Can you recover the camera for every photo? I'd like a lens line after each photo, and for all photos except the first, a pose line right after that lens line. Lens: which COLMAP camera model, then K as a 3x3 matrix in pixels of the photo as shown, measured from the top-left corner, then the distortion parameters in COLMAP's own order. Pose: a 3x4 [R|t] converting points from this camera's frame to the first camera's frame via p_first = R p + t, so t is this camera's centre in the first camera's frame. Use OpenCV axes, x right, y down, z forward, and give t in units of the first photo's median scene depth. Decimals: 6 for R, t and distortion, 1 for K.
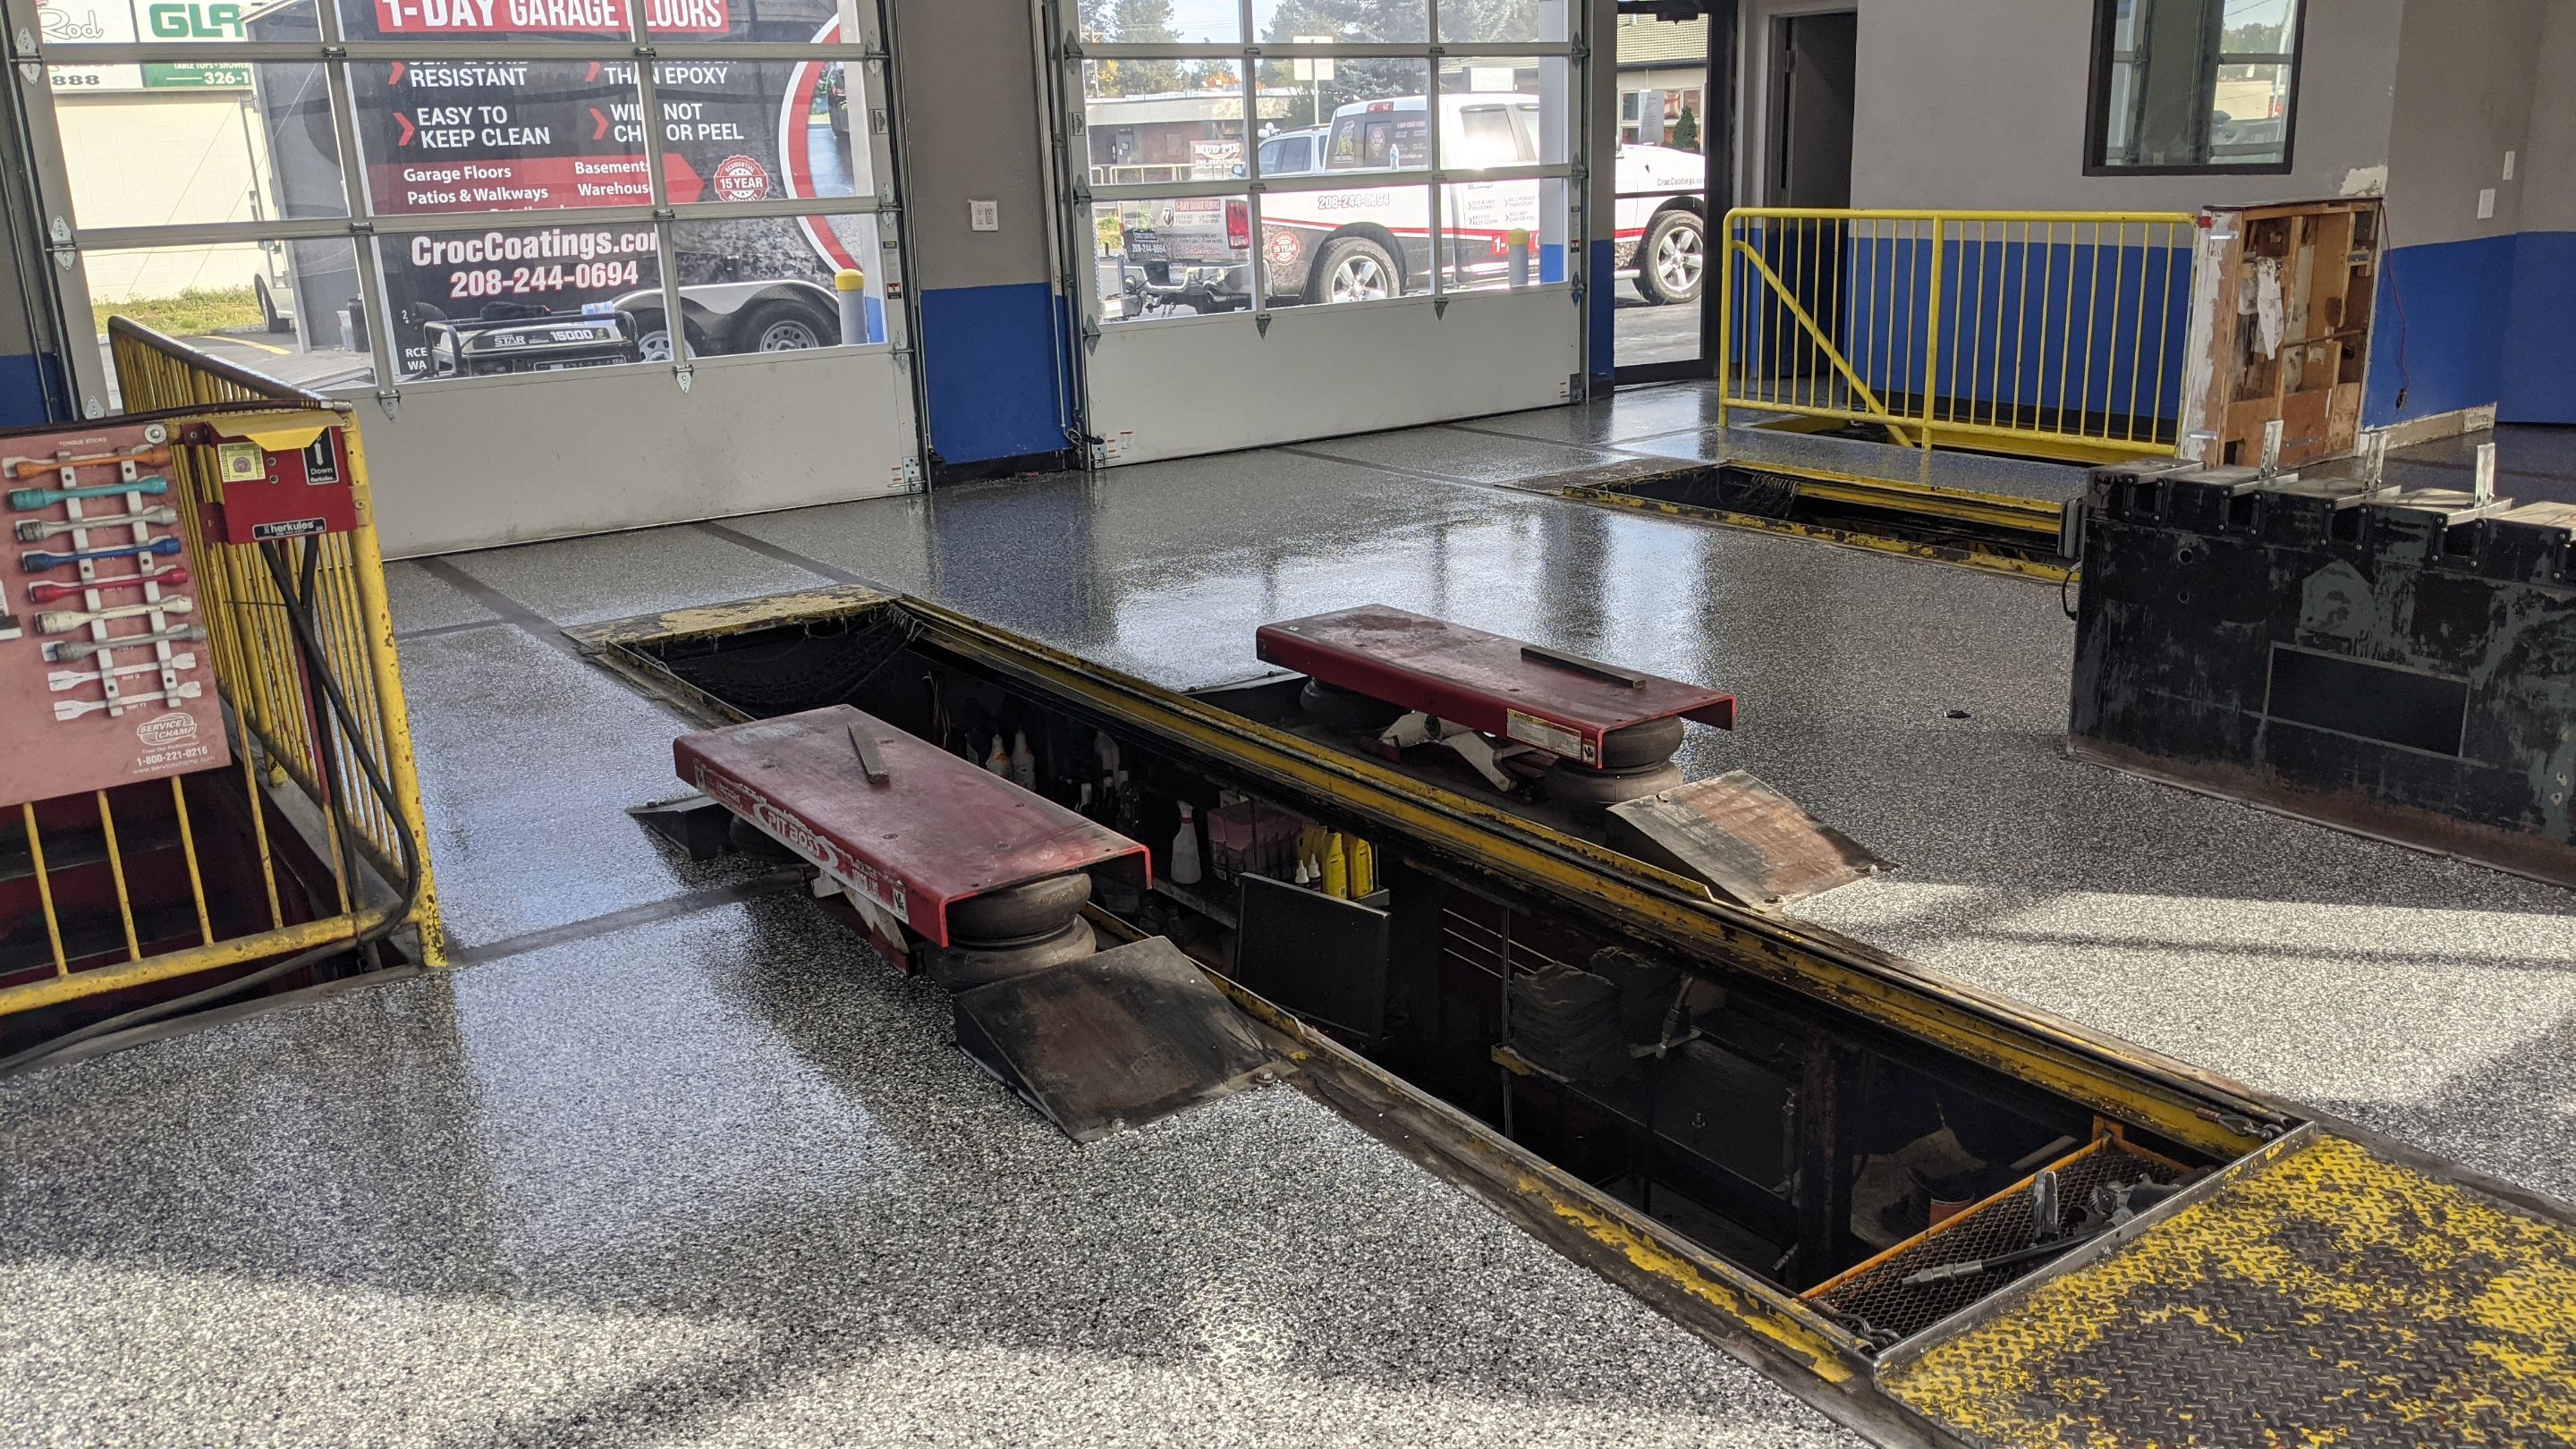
lens RADIAL K [[2021.9, 0, 1288.0], [0, 2021.9, 724.5], [0, 0, 1]] dist [0.070970, -0.116298]
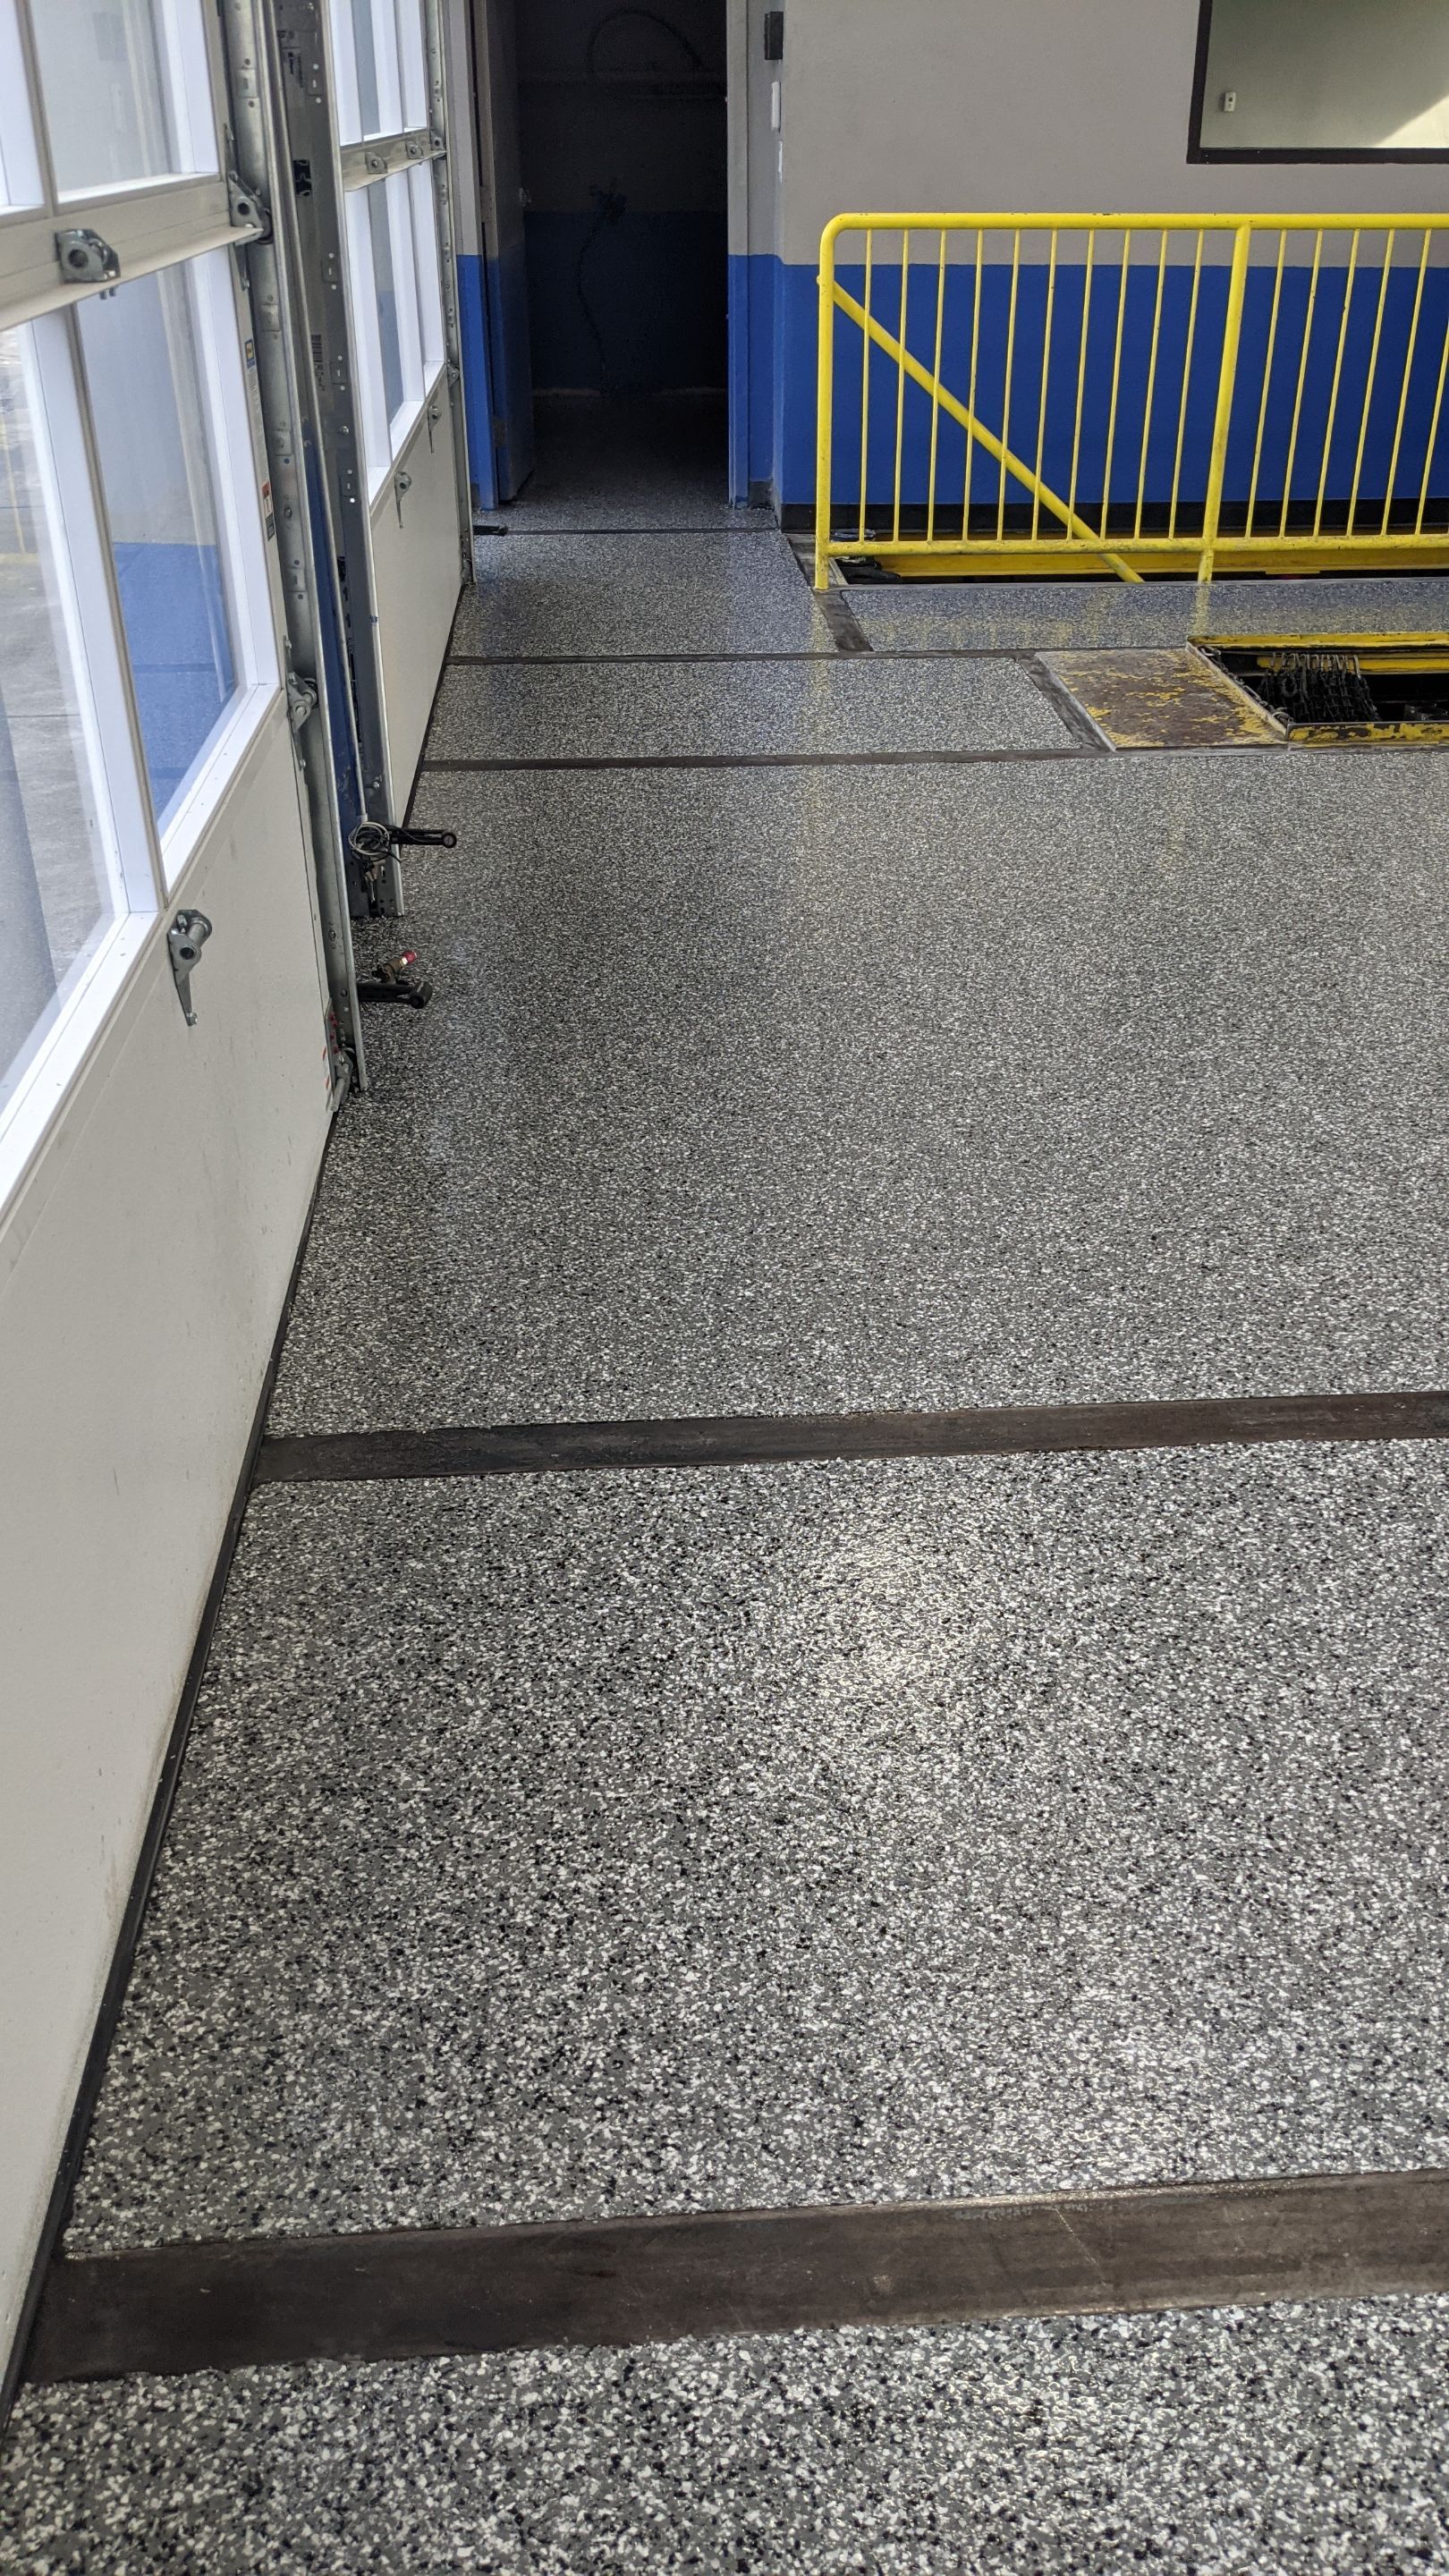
lens RADIAL K [[2021.9, 0, 724.5], [0, 2021.9, 1288.0], [0, 0, 1]] dist [0.070970, -0.116298]
pose [[0.529104, -0.405532, 0.745380, -0.439868], [0.222323, 0.913975, 0.339443, -0.193799], [-0.818915, -0.013886, 0.573747, 0.728514]]
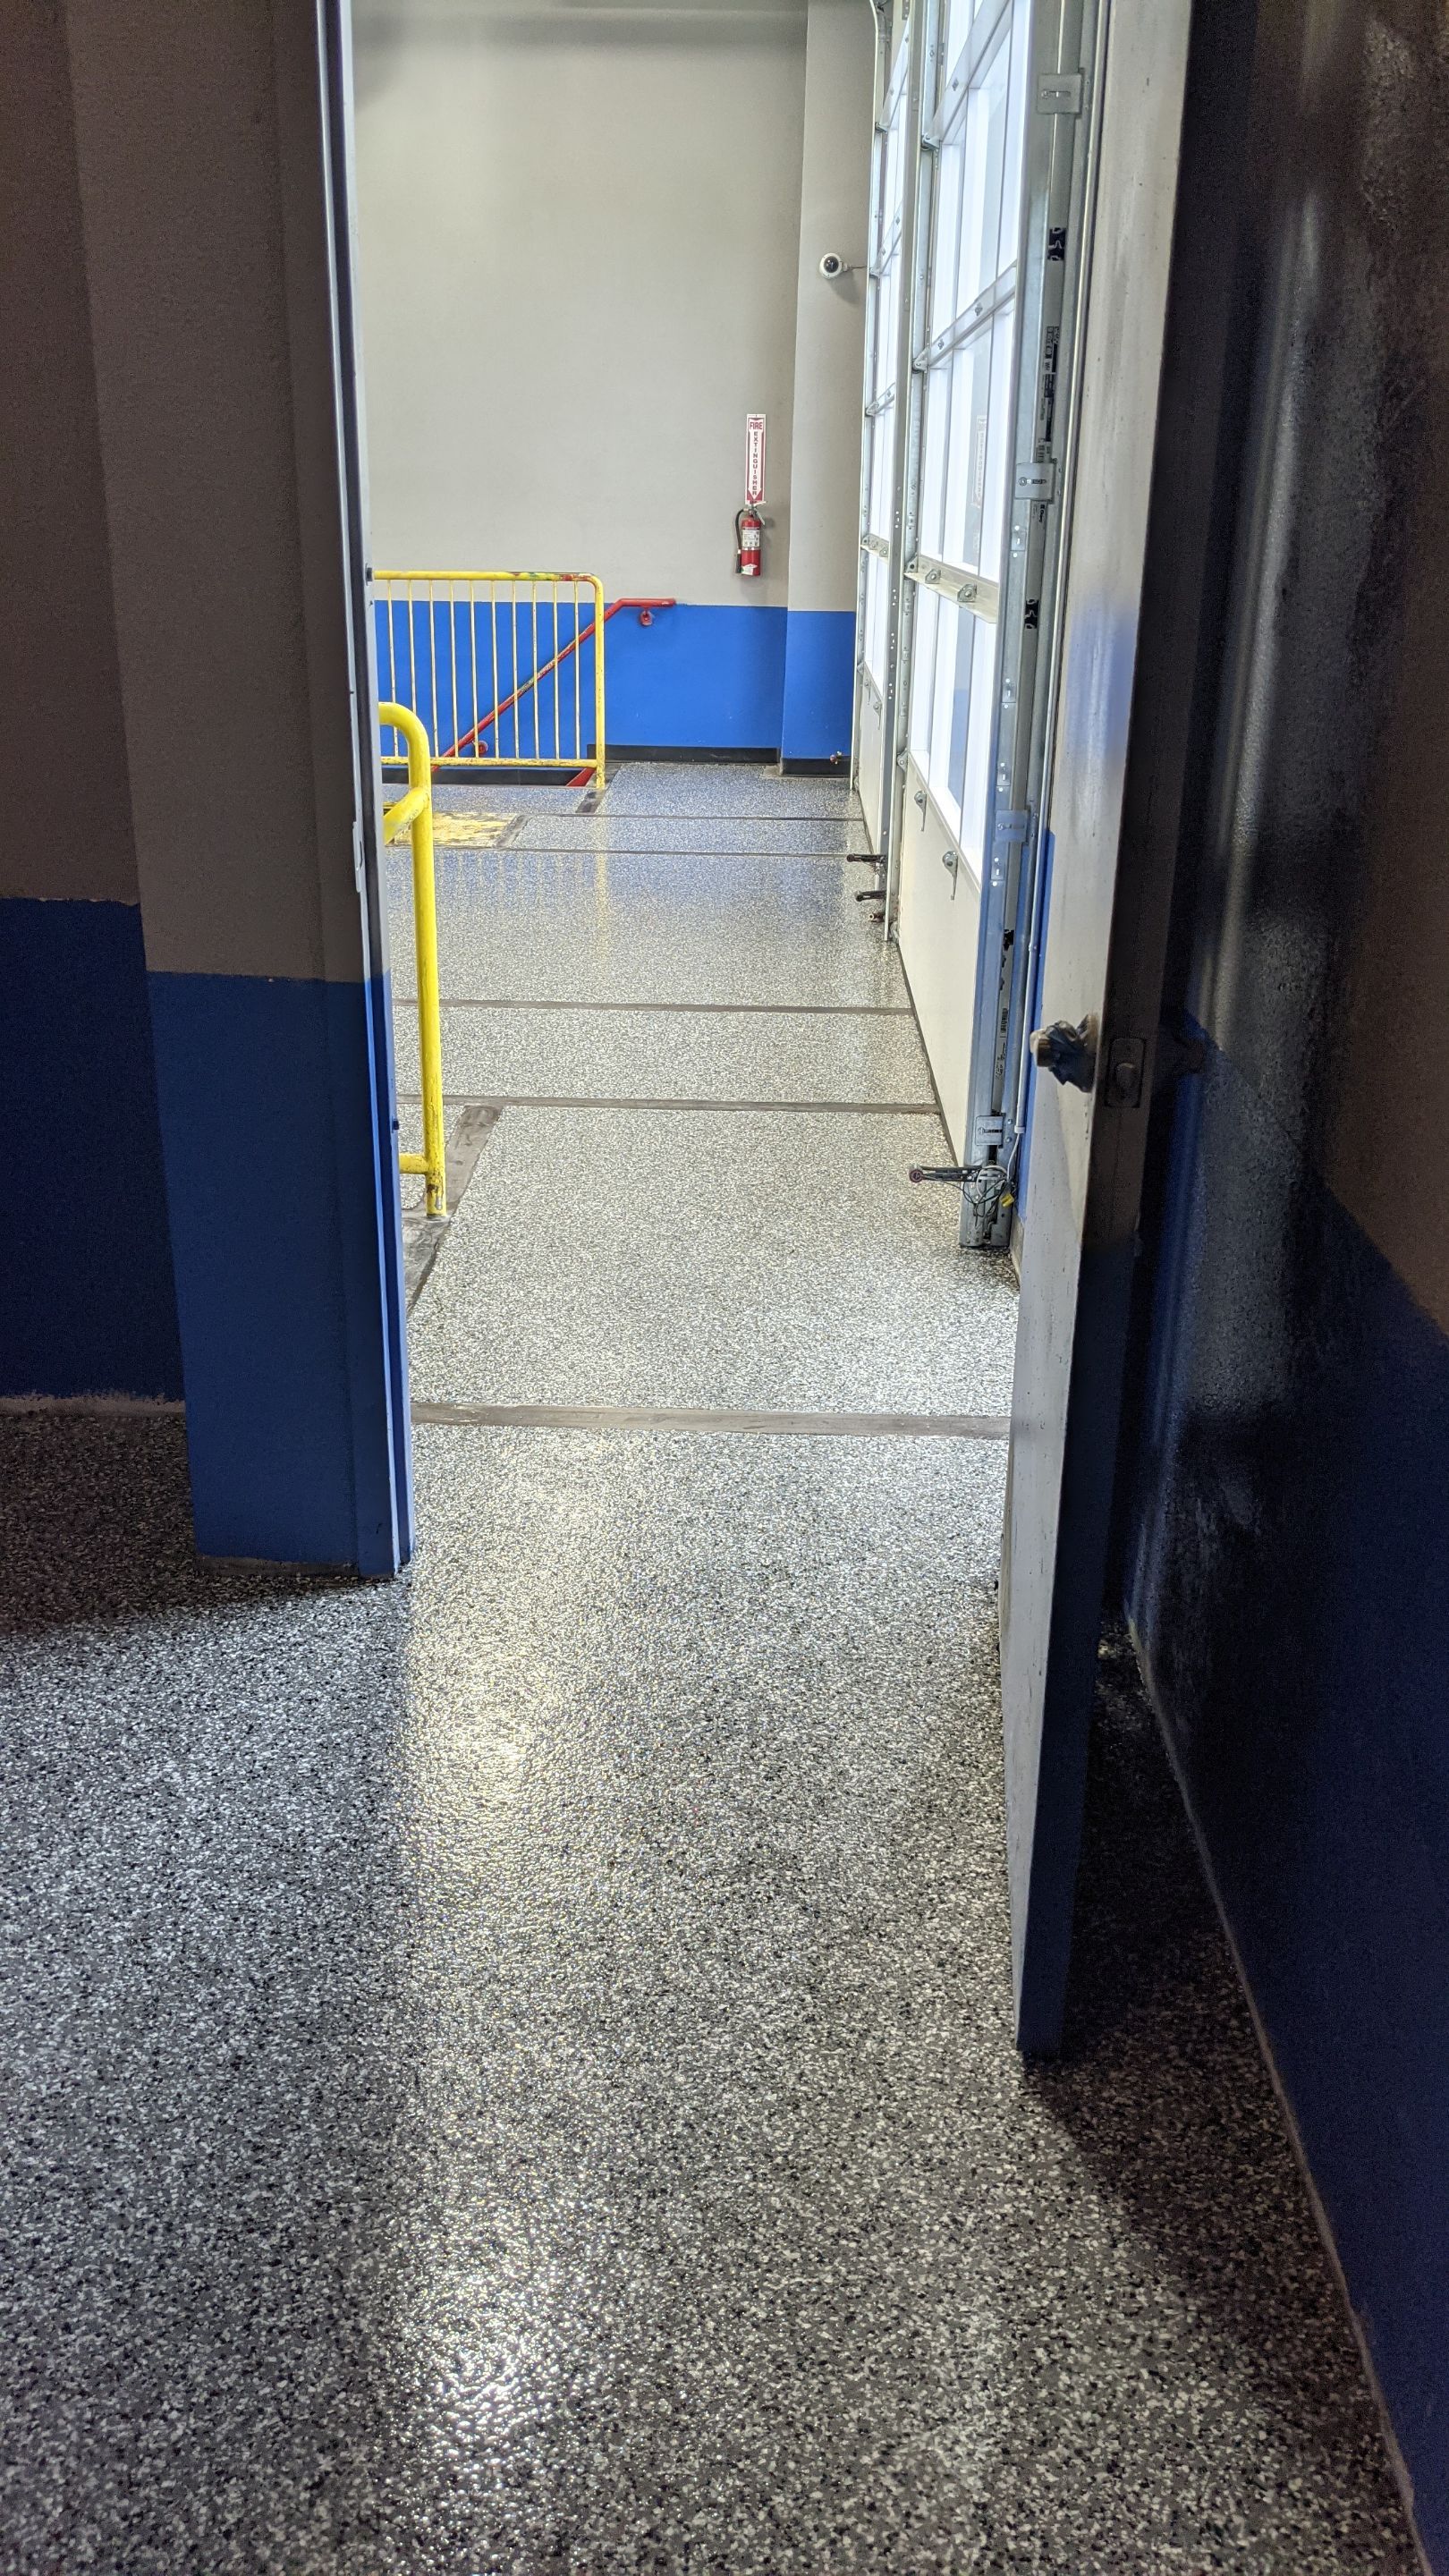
lens RADIAL K [[2021.9, 0, 724.5], [0, 2021.9, 1288.0], [0, 0, 1]] dist [0.070970, -0.116298]
pose [[-0.601751, 0.324122, -0.729959, 1.260761], [-0.221355, 0.810469, 0.542348, -0.611926], [0.767396, 0.487939, -0.415955, 1.865344]]
